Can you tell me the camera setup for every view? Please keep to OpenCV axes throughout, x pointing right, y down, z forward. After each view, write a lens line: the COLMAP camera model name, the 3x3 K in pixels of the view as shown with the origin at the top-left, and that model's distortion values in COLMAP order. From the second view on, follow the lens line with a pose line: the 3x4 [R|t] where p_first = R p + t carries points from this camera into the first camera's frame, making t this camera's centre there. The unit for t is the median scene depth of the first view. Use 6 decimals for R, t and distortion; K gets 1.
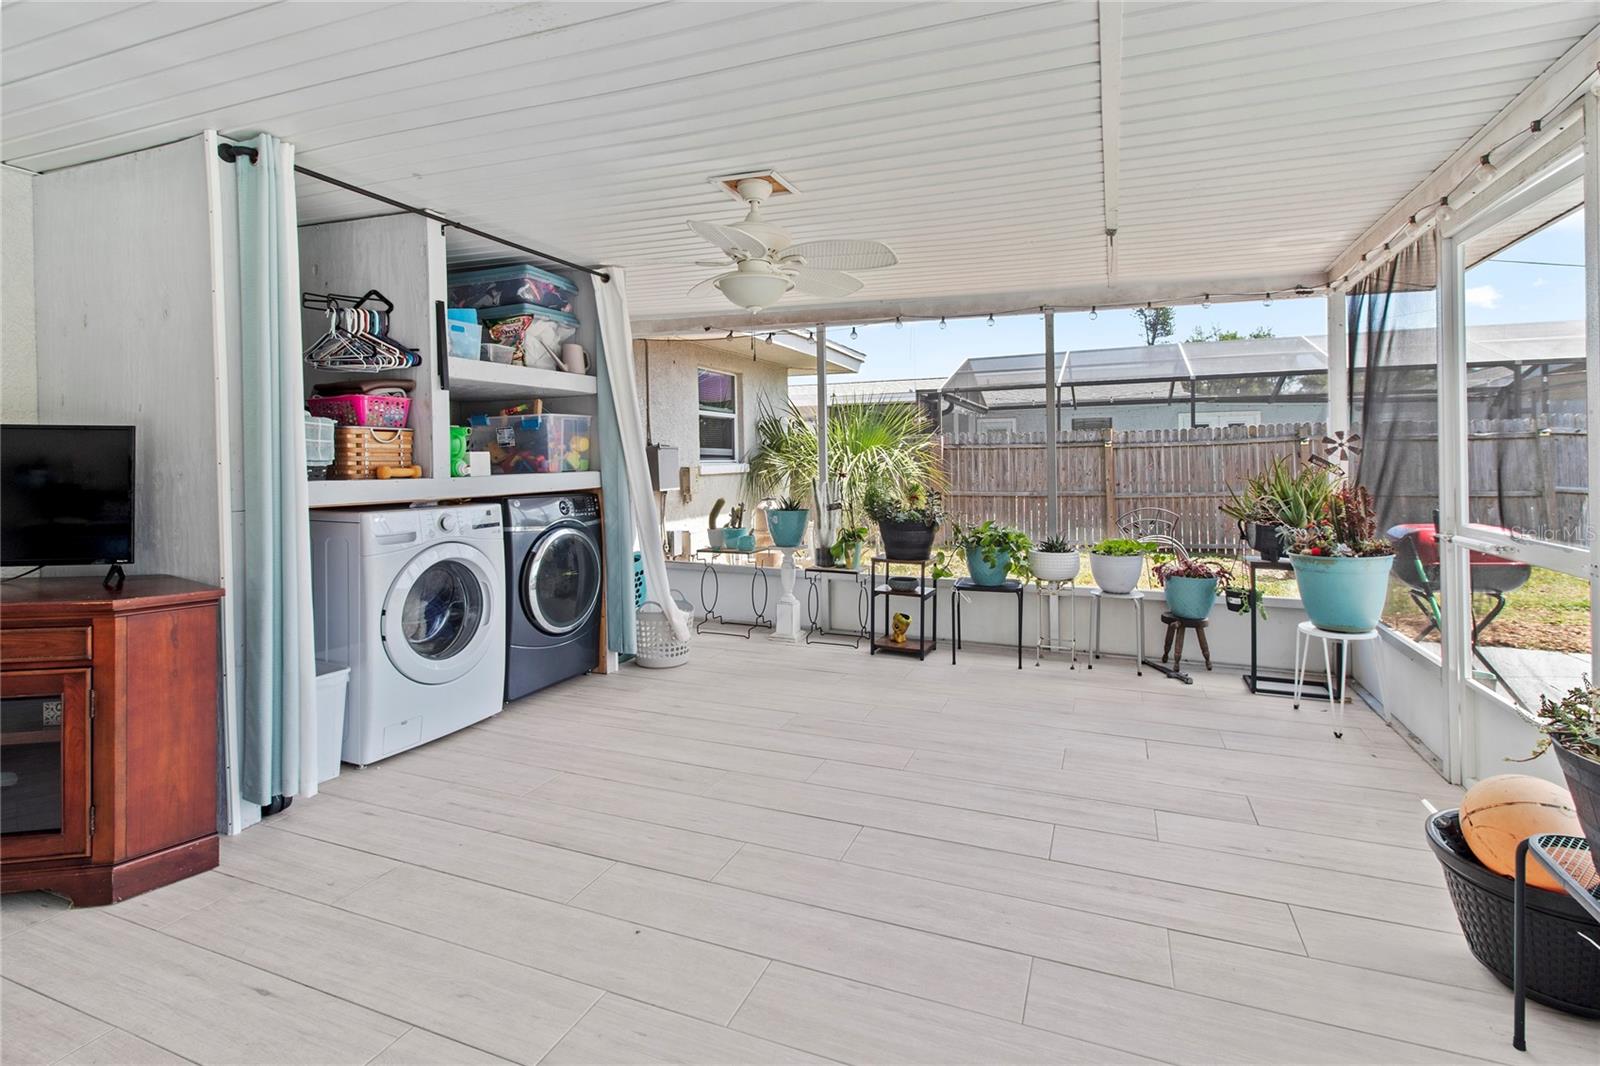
lens RADIAL K [[752.0, 0, 834.5], [0, 752.0, 459.9], [0, 0, 1]] dist [-0.001230, -0.000641]
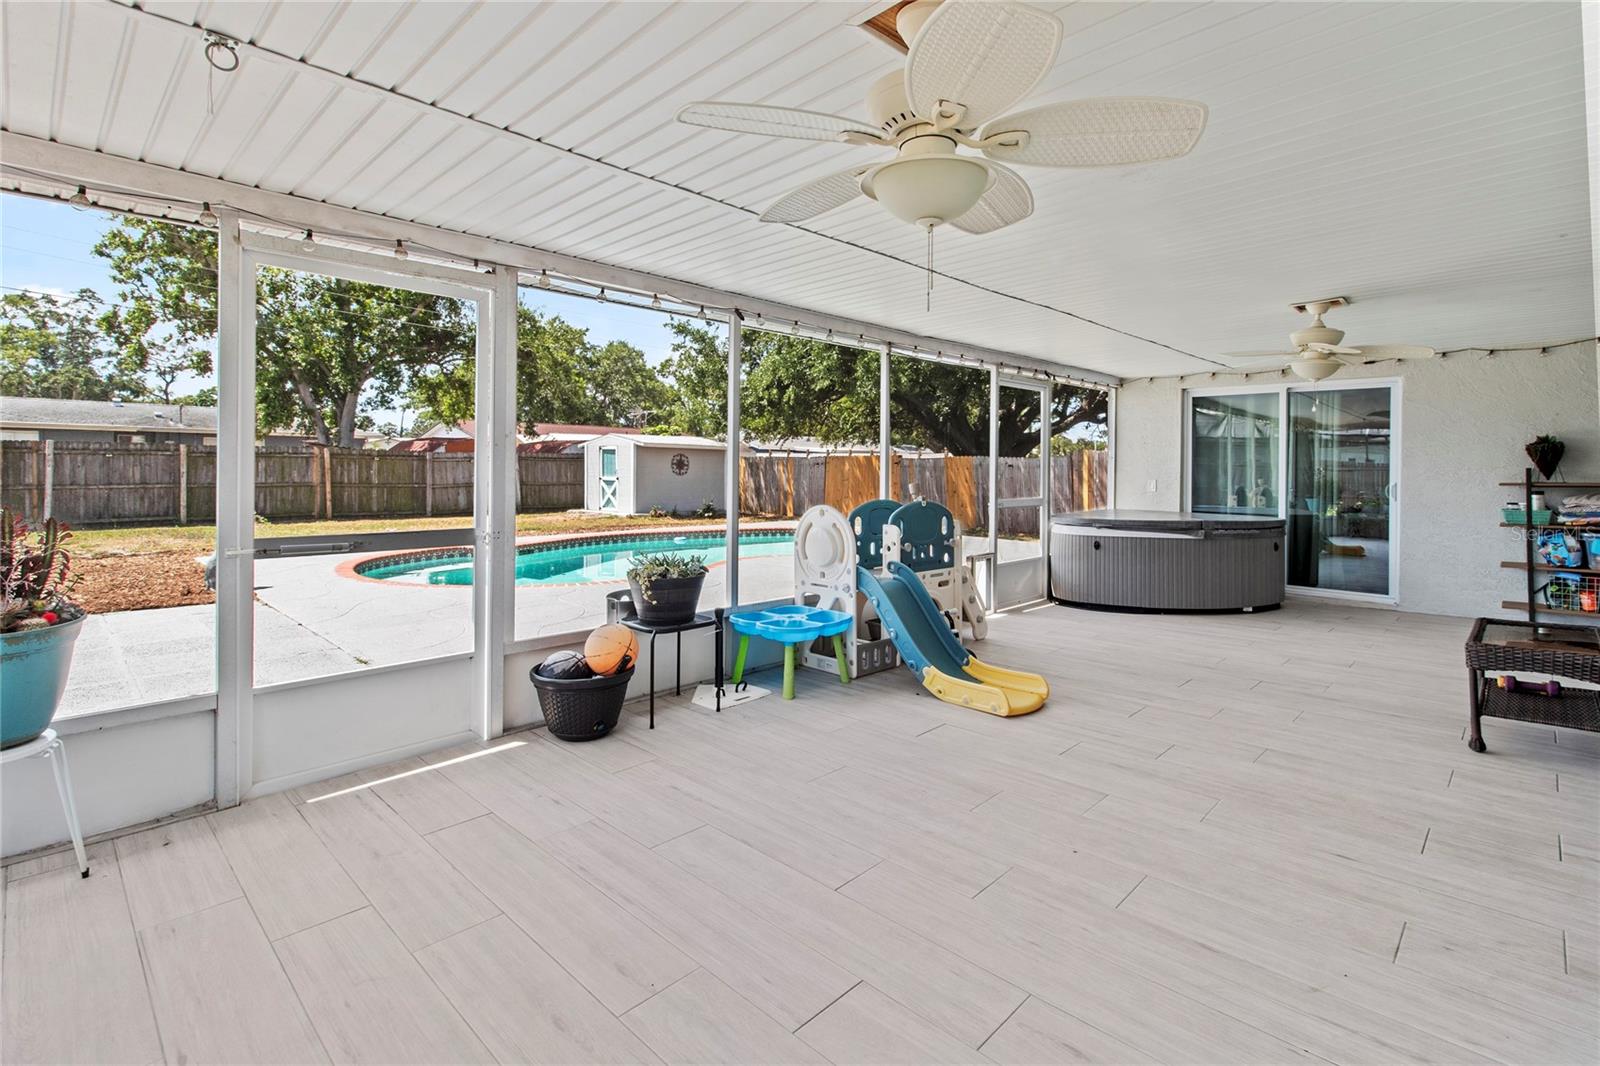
lens RADIAL K [[752.0, 0, 807.9], [0, 752.0, 468.2], [0, 0, 1]] dist [-0.001230, -0.000641]
pose [[-0.909168, 0.001866, 0.416425, -0.185614], [0.002231, 0.999997, 0.000389, -0.003516], [-0.416423, 0.001283, -0.909170, 1.120957]]
